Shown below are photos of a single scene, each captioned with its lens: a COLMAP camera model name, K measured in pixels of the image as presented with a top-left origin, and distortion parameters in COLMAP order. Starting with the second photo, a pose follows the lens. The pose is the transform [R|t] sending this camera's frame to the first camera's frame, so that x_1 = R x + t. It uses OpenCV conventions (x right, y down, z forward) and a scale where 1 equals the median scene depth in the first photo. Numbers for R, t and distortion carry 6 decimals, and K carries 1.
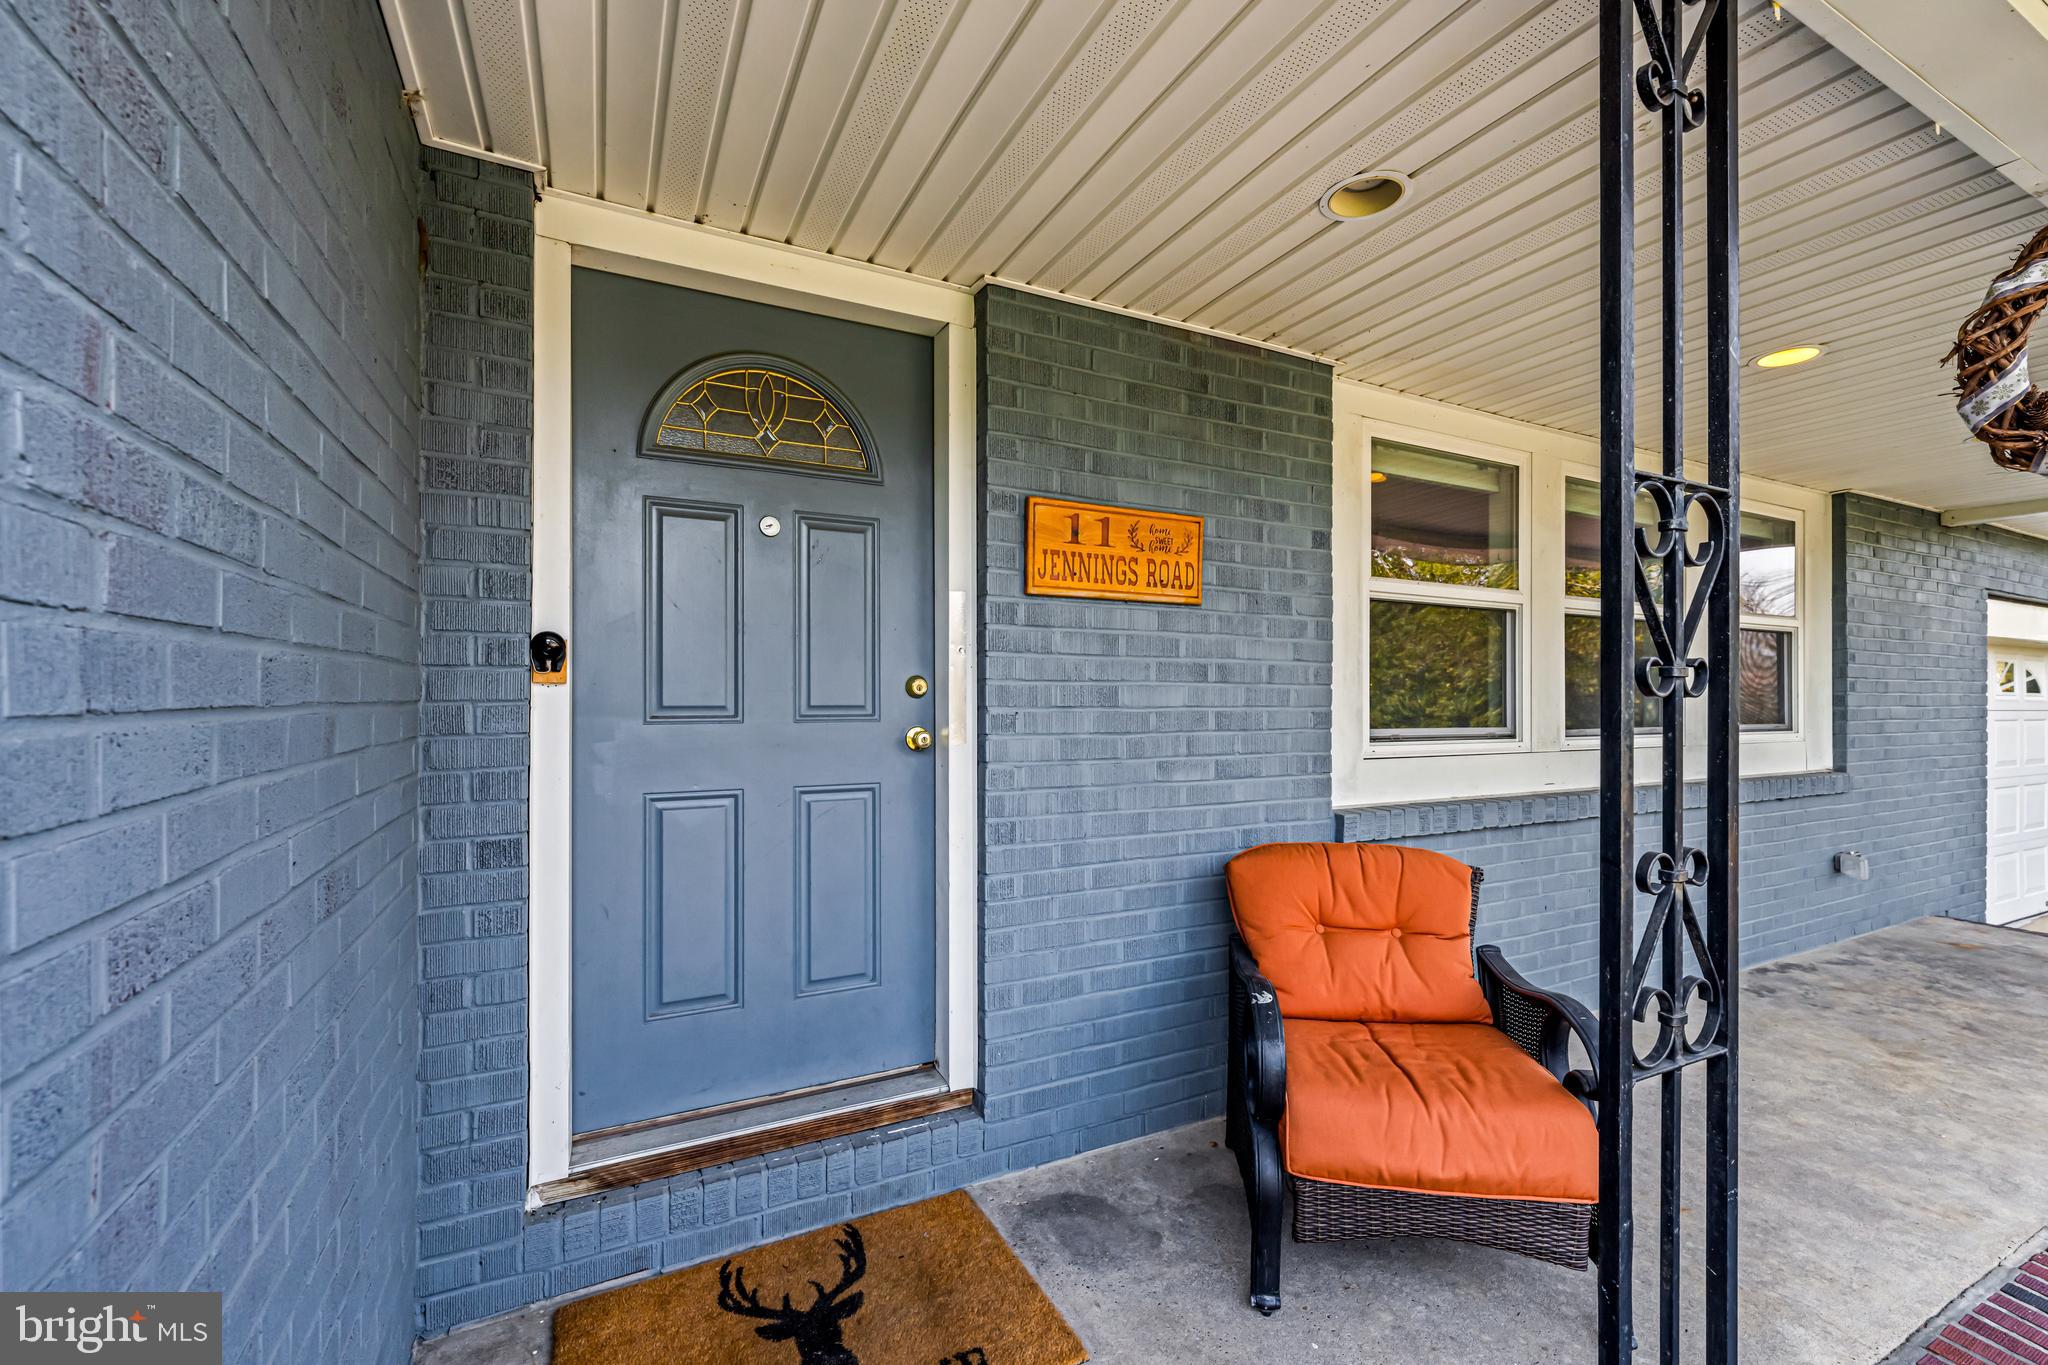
lens RADIAL K [[858.1, 0, 1024.3], [0, 858.1, 681.9], [0, 0, 1]] dist [0.000851, 0.000019]
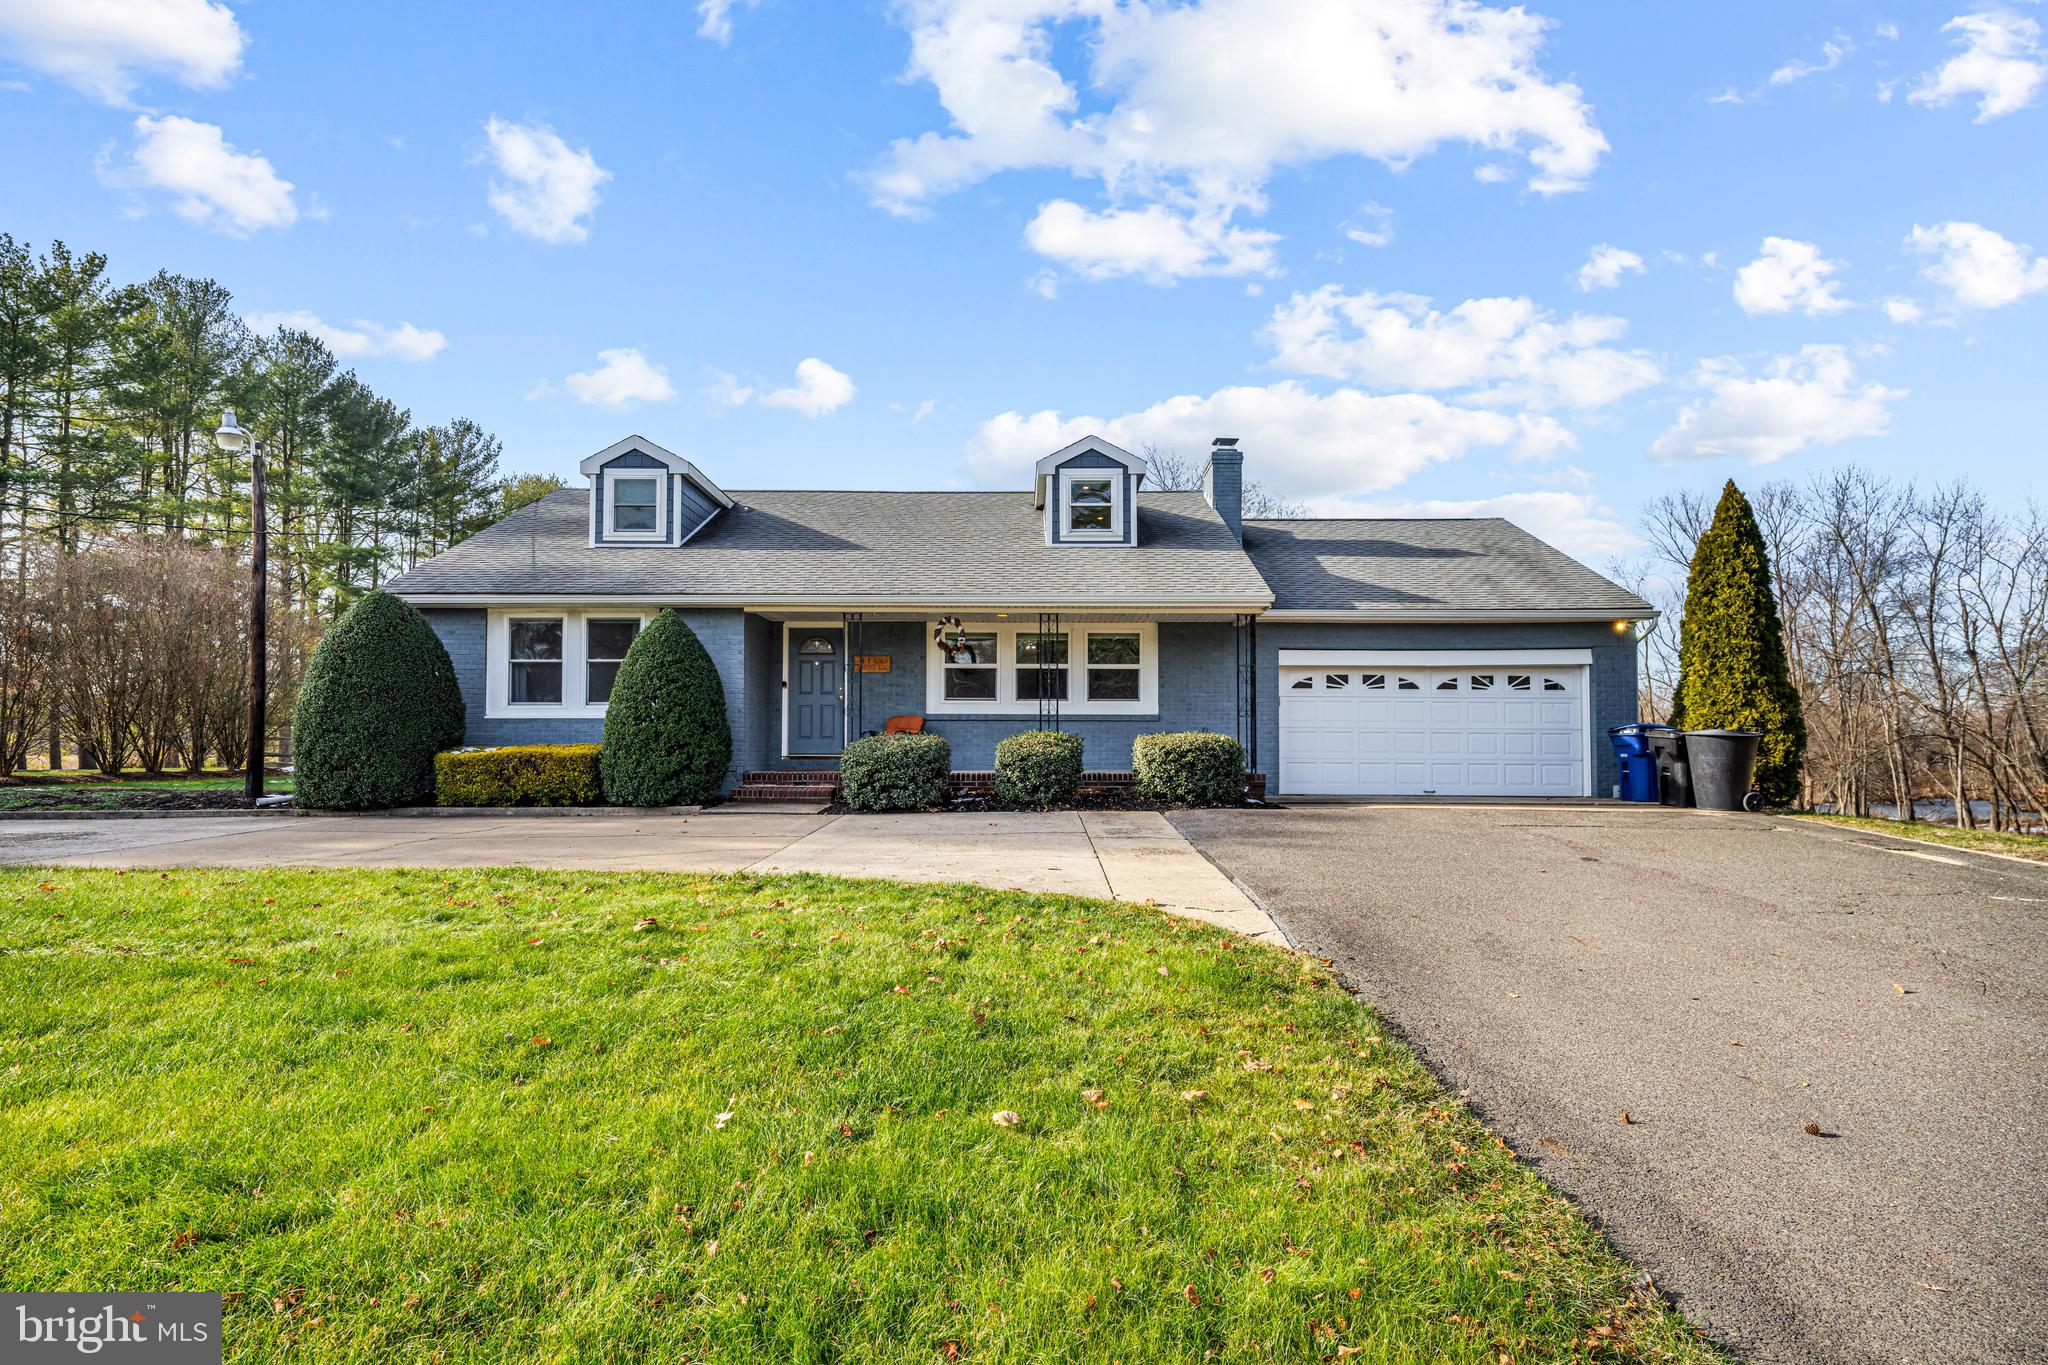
lens RADIAL K [[913.6, 0, 1021.1], [0, 913.6, 670.7], [0, 0, 1]] dist [0.000744, 0.000152]
pose [[0.899455, -0.025668, -0.436260, 3.579609], [0.010280, 0.999240, -0.037597, 0.128035], [0.436893, 0.029332, 0.899035, -3.934230]]
